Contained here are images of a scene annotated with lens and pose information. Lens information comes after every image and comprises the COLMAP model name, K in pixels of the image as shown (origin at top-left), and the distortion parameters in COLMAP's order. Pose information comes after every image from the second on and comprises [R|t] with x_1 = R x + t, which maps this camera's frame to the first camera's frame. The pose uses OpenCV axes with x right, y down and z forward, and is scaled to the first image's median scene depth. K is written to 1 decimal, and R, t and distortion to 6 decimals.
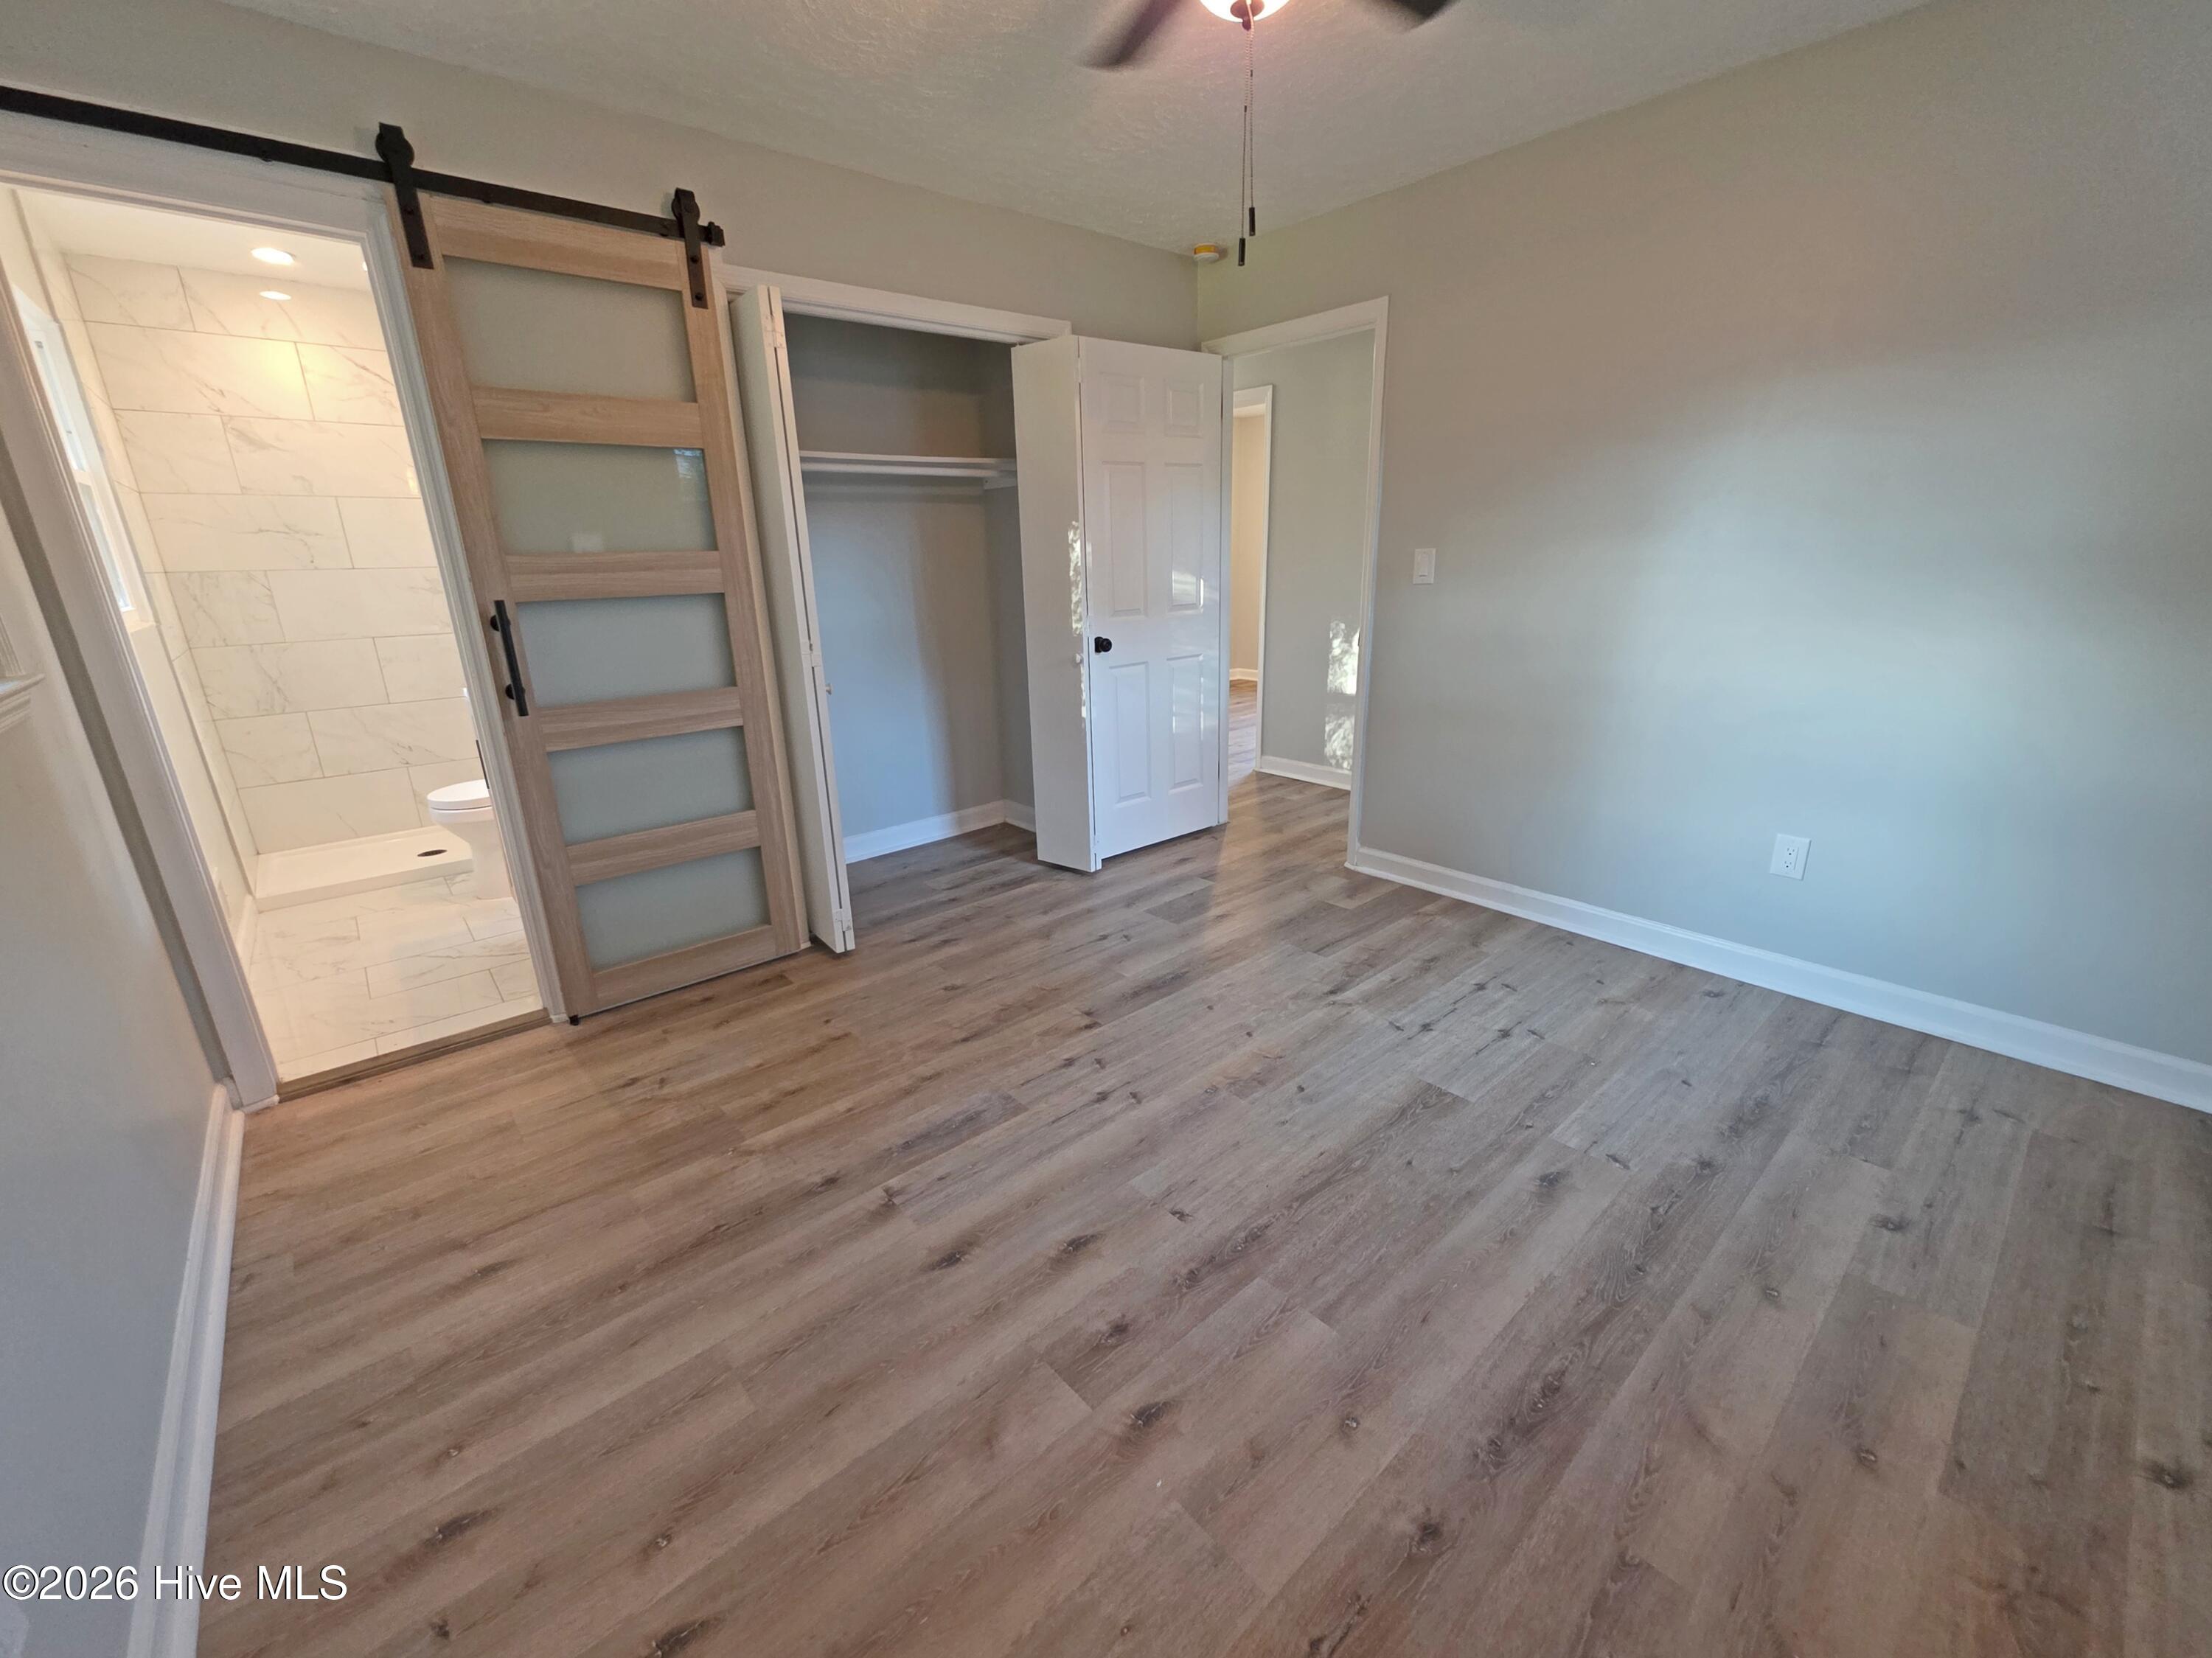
lens RADIAL K [[899.6, 0, 1106.0], [0, 899.6, 821.9], [0, 0, 1]] dist [0.004289, 0.000083]
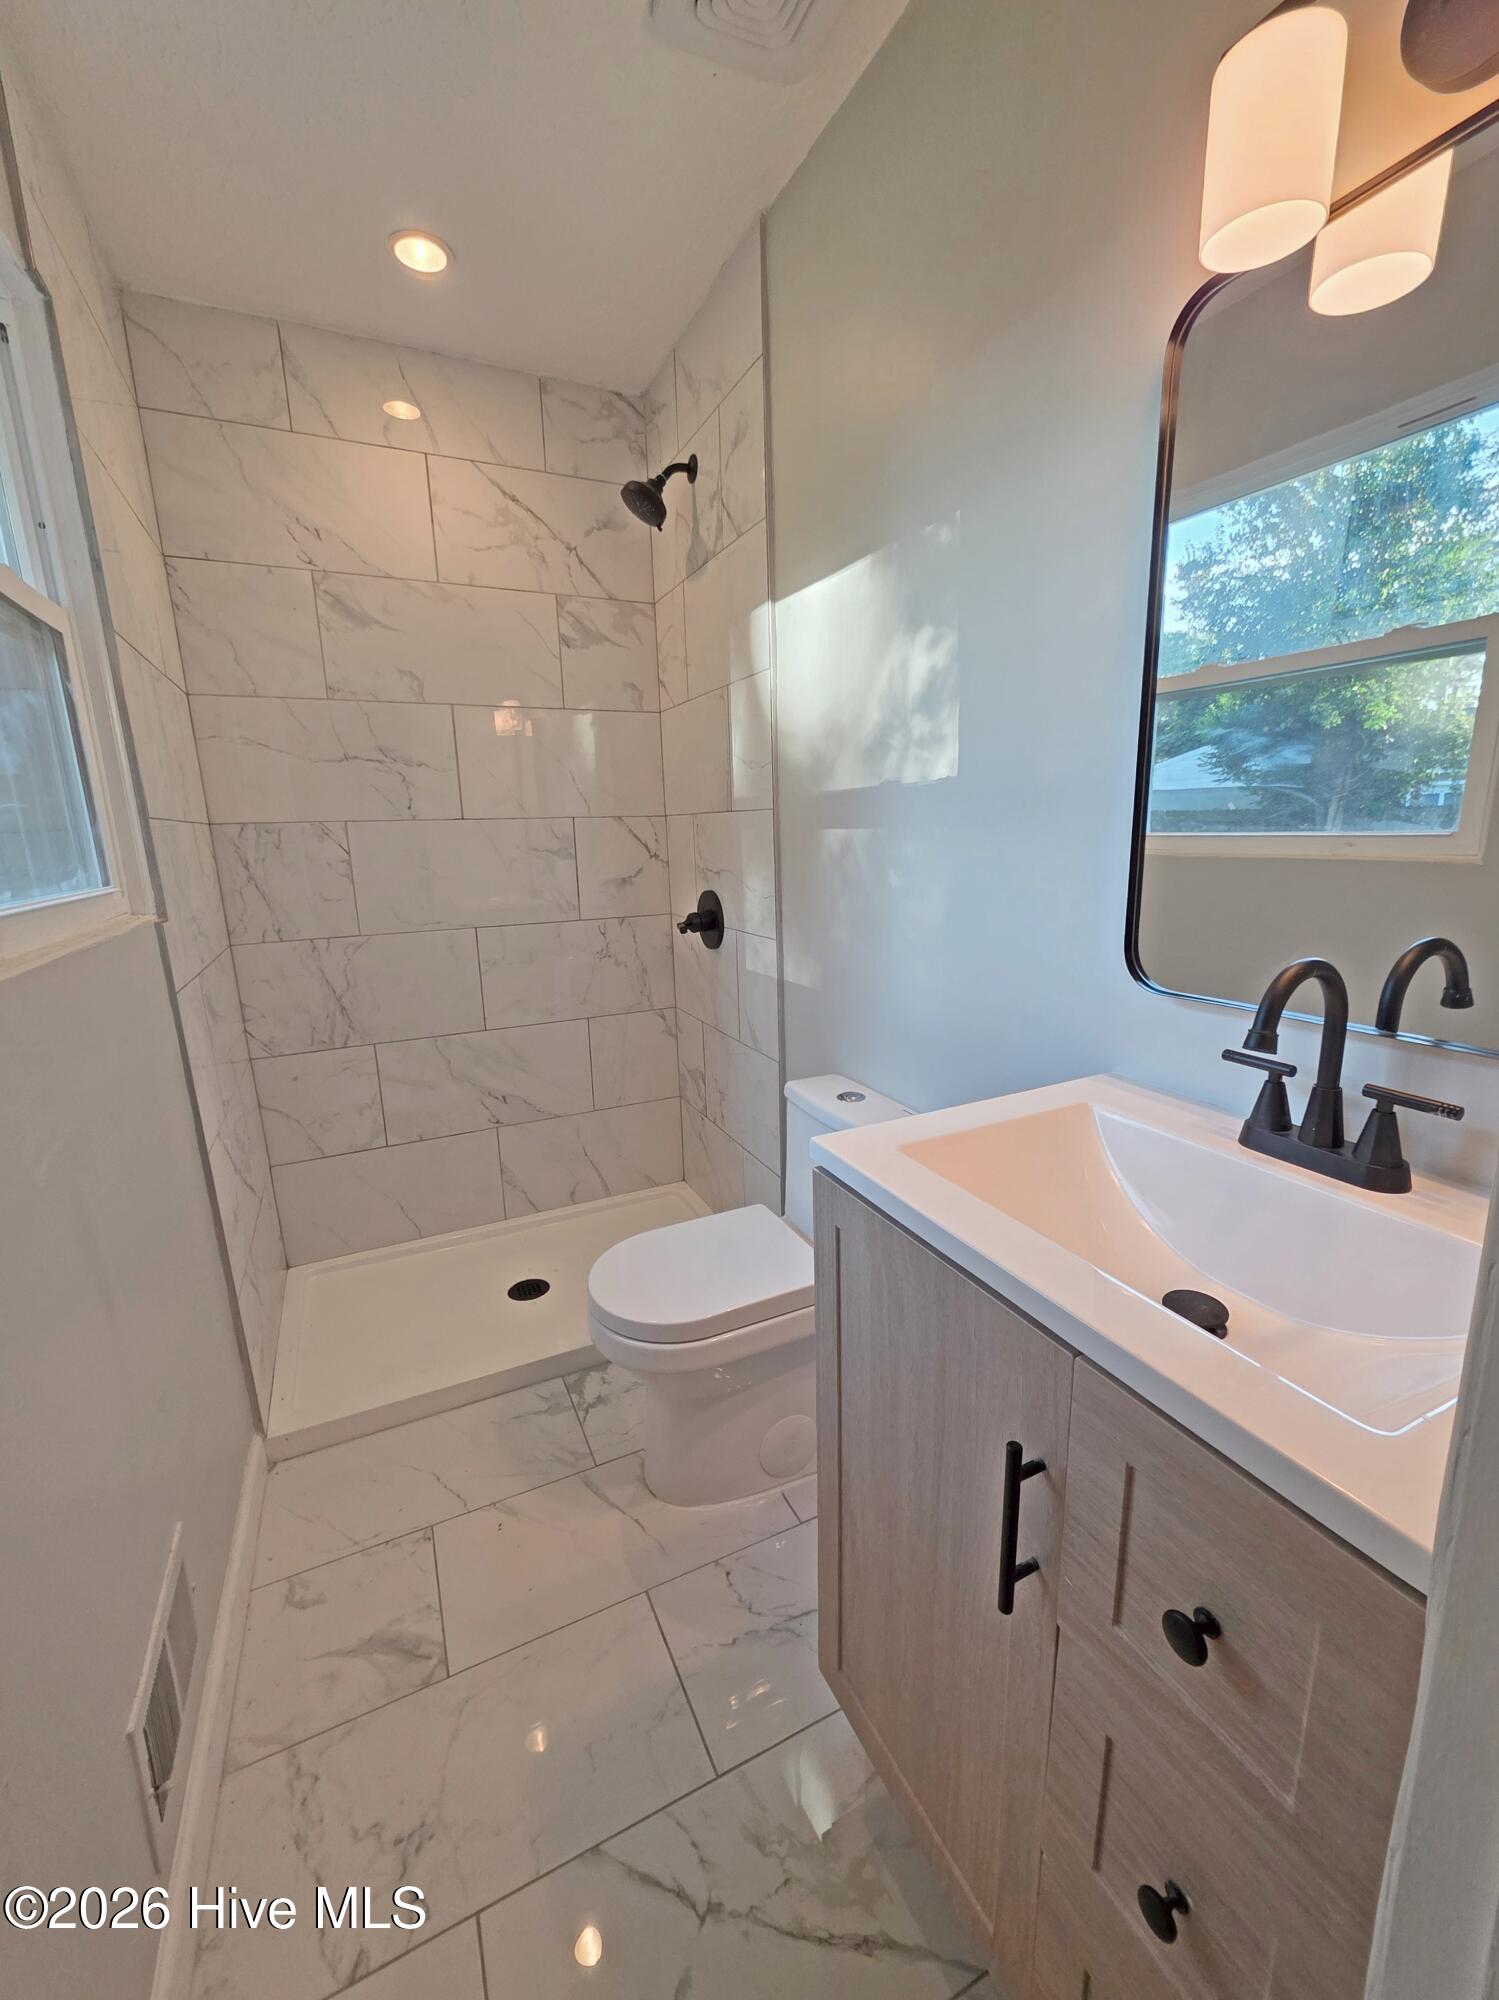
lens RADIAL K [[813.5, 0, 752.2], [0, 813.5, 998.1], [0, 0, 1]] dist [0.004289, 0.000083]
pose [[0.965987, 0.049177, -0.253872, -0.524676], [-0.068355, 0.995390, -0.067277, -0.142431], [0.249393, 0.082342, 0.964895, 0.552402]]
